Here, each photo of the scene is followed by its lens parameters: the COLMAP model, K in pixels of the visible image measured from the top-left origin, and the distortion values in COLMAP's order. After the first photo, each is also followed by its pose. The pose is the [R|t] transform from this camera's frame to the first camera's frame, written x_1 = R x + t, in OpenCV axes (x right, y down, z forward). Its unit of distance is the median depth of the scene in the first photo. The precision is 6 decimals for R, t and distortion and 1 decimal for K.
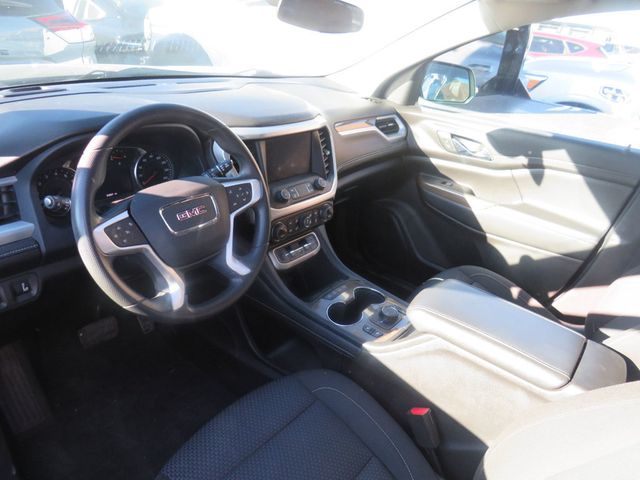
lens RADIAL K [[452.4, 0, 319.5], [0, 452.4, 239.5], [0, 0, 1]] dist [-0.014713, -0.005028]
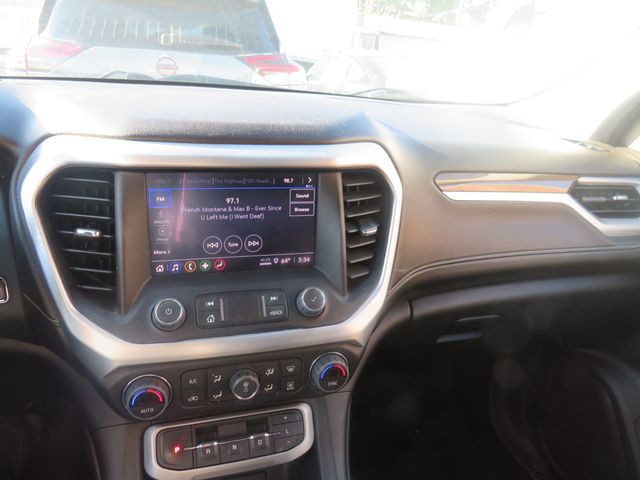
lens RADIAL K [[452.4, 0, 321.9], [0, 452.4, 240.8], [0, 0, 1]] dist [-0.014713, -0.005028]
pose [[0.828188, 0.167428, -0.534857, 0.206679], [-0.244403, 0.966704, -0.075830, -0.141086], [0.504352, 0.193522, 0.841533, 0.634758]]
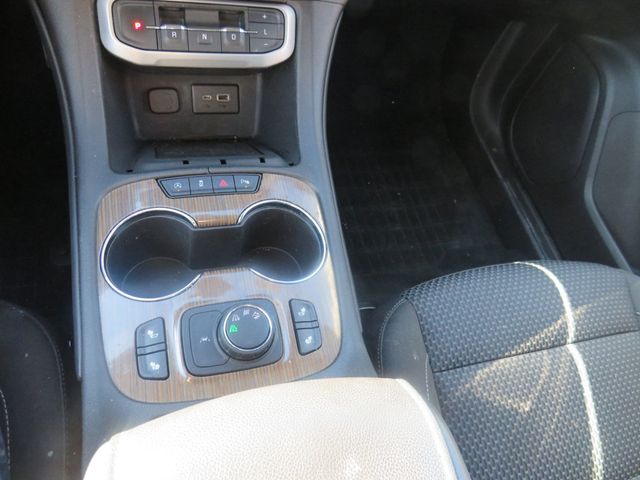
lens RADIAL K [[452.4, 0, 318.5], [0, 452.4, 239.8], [0, 0, 1]] dist [-0.014713, -0.005028]
pose [[0.787085, 0.563781, -0.250297, 0.207526], [-0.397167, 0.773653, 0.493679, -0.061591], [0.471970, -0.289158, 0.832846, 0.670067]]
